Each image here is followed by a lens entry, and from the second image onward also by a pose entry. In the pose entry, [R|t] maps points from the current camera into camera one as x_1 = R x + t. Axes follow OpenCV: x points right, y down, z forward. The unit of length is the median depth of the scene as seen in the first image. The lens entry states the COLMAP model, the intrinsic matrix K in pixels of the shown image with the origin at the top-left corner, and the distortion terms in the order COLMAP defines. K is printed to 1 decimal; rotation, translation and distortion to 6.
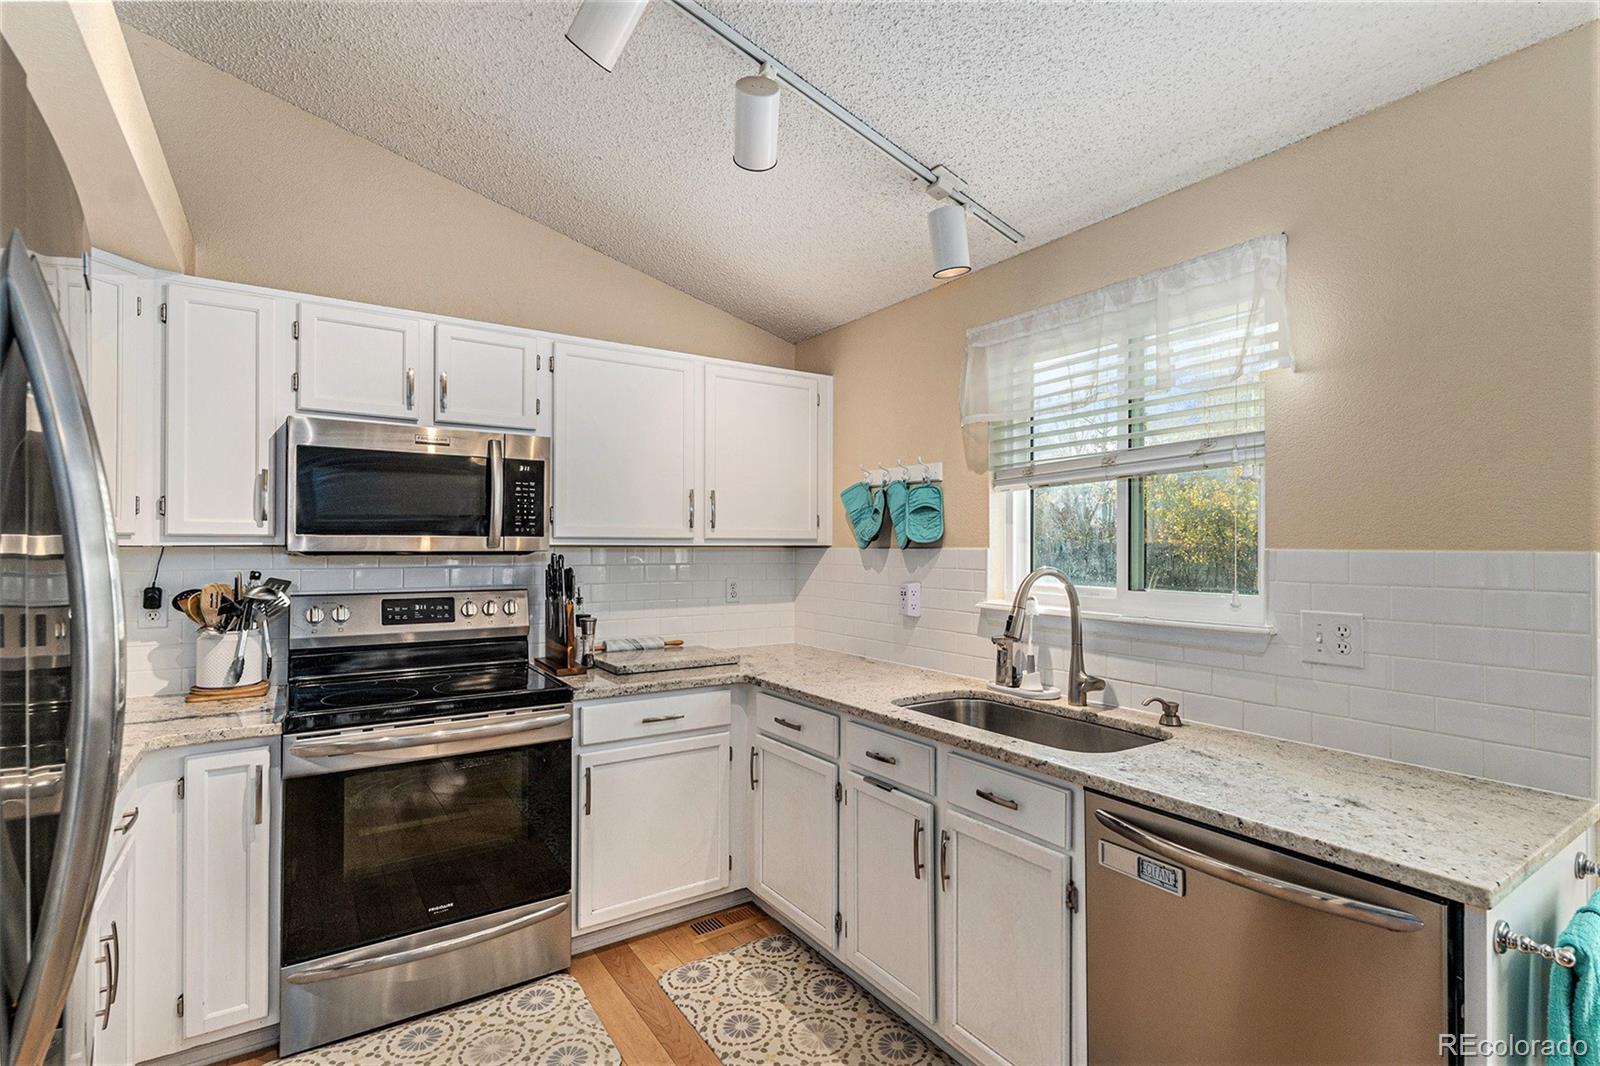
lens RADIAL K [[746.8, 0, 790.4], [0, 746.8, 542.8], [0, 0, 1]] dist [0.007239, -0.000539]
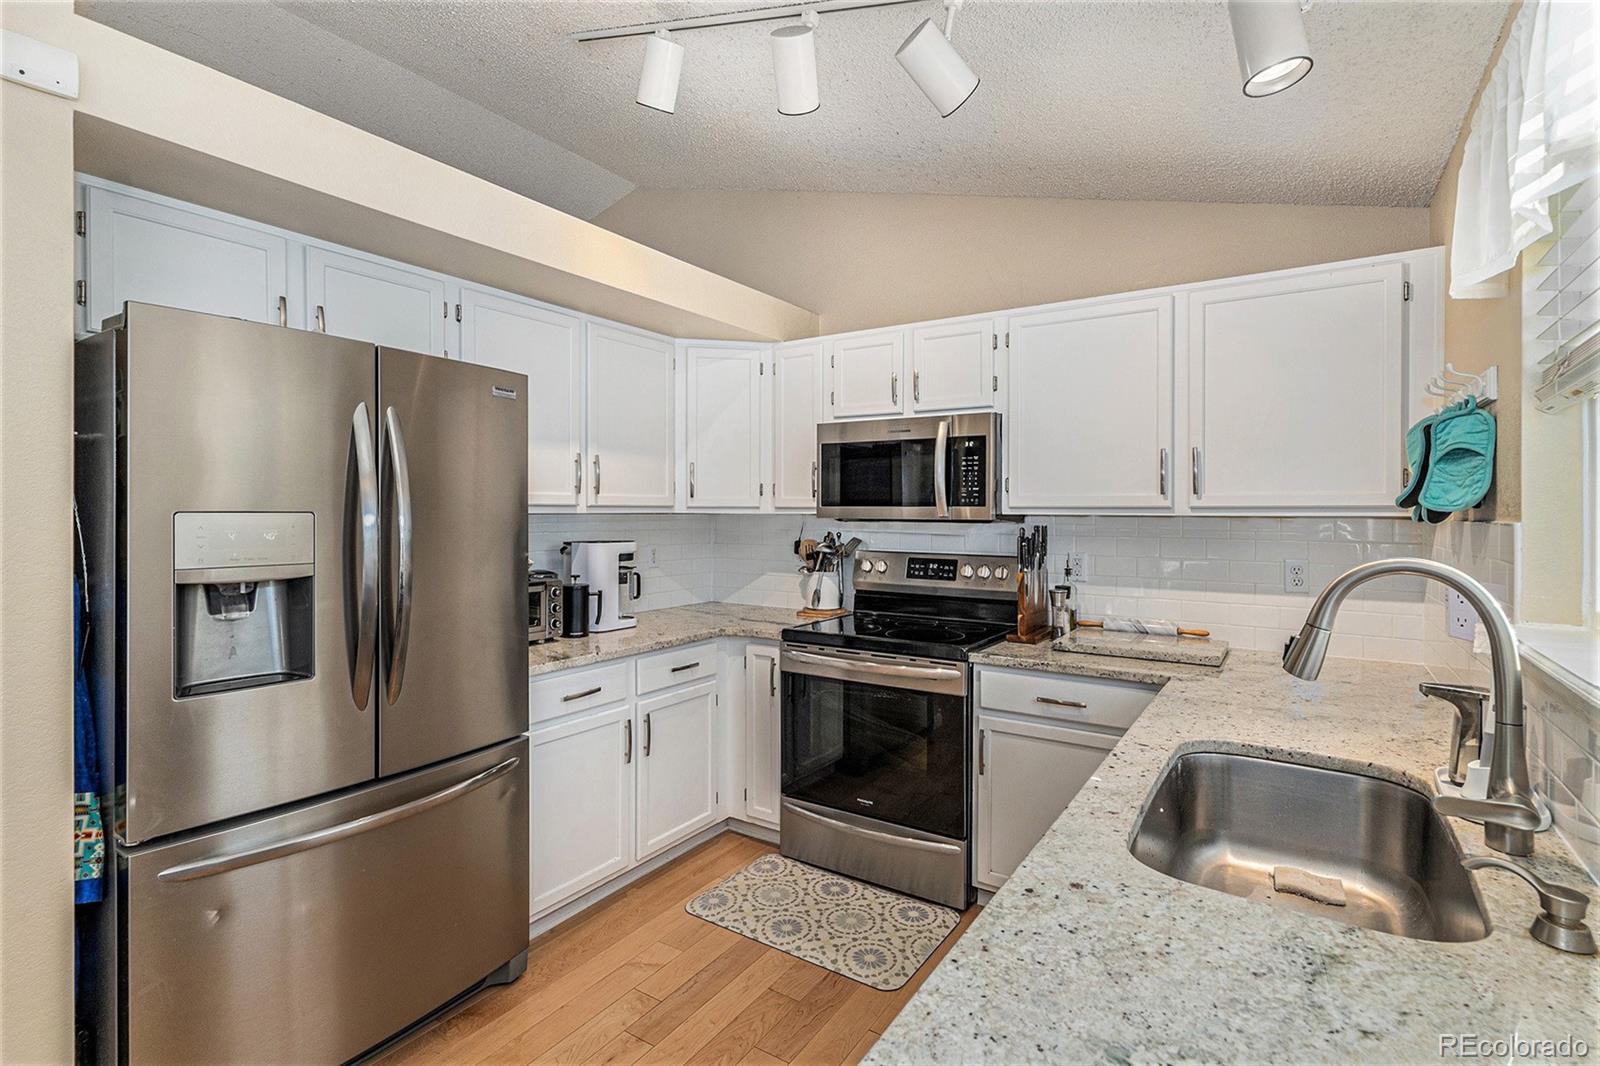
lens RADIAL K [[746.8, 0, 791.2], [0, 746.8, 524.1], [0, 0, 1]] dist [0.007239, -0.000539]
pose [[0.401125, 0.013919, -0.915917, 0.579033], [-0.001542, 0.999893, 0.014520, 0.001629], [0.916022, -0.004412, 0.401104, 0.351395]]
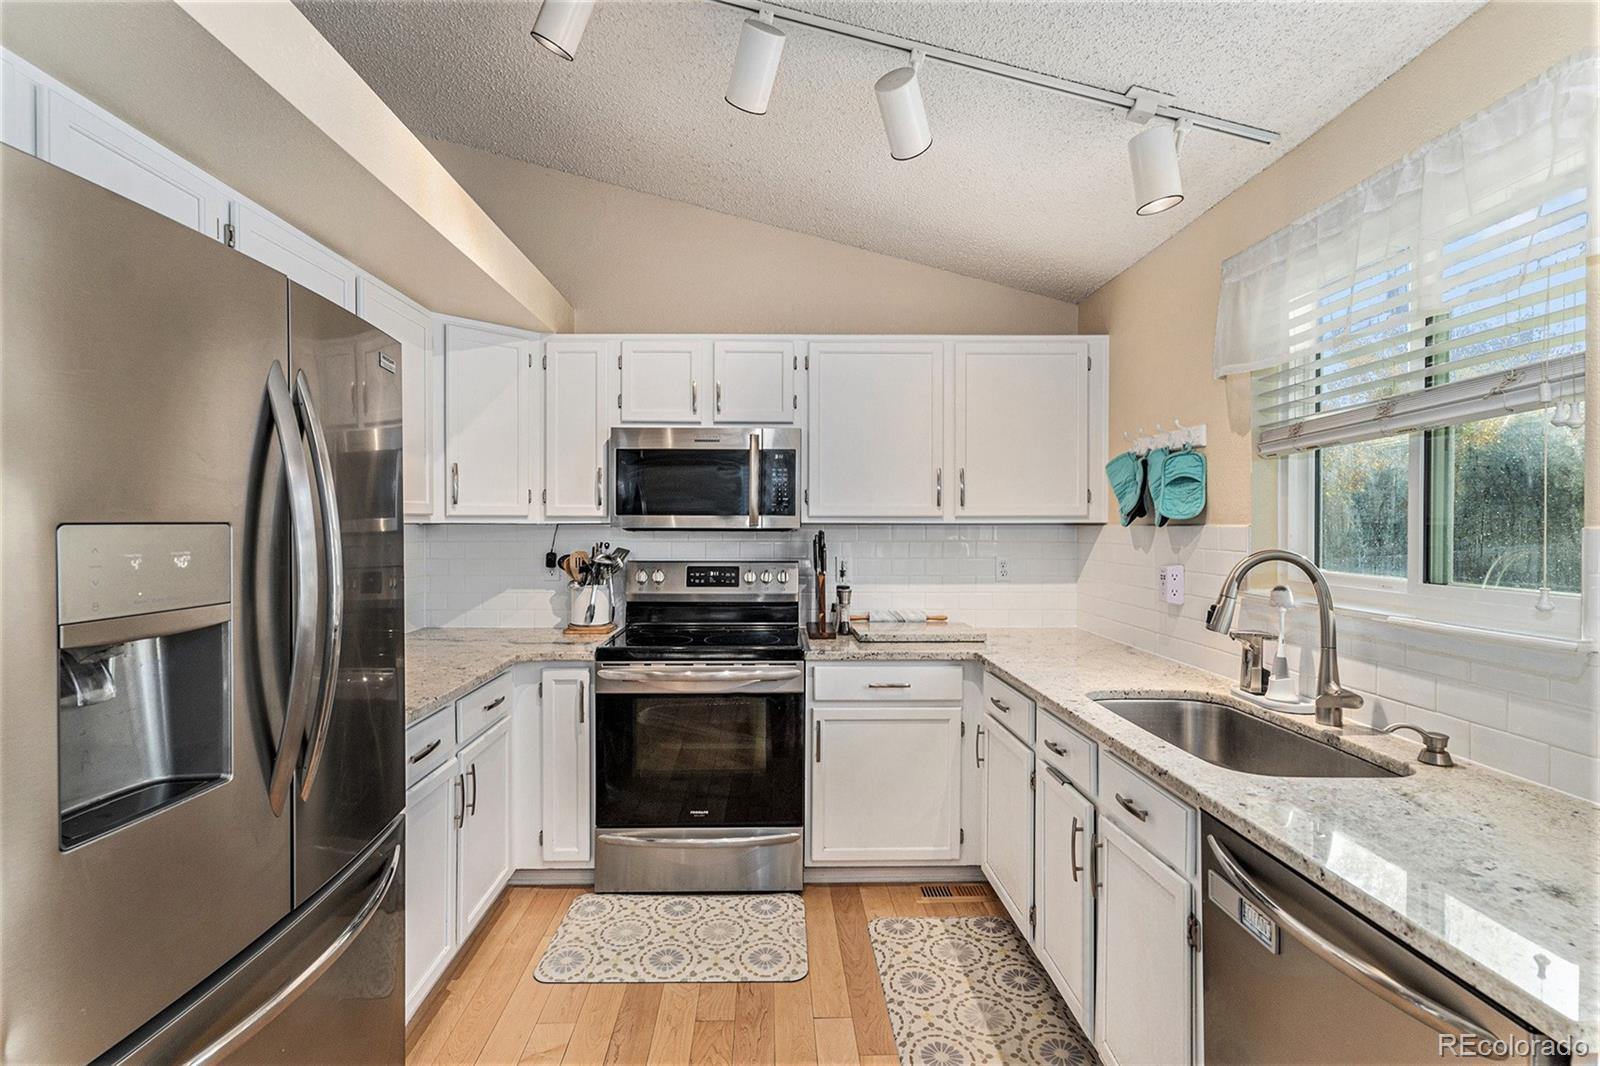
lens RADIAL K [[746.8, 0, 776.8], [0, 746.8, 539.1], [0, 0, 1]] dist [0.007239, -0.000539]
pose [[0.843585, 0.008991, -0.536921, 0.284936], [0.003038, 0.999764, 0.021515, 0.003137], [0.536988, -0.019781, 0.843358, 0.022203]]
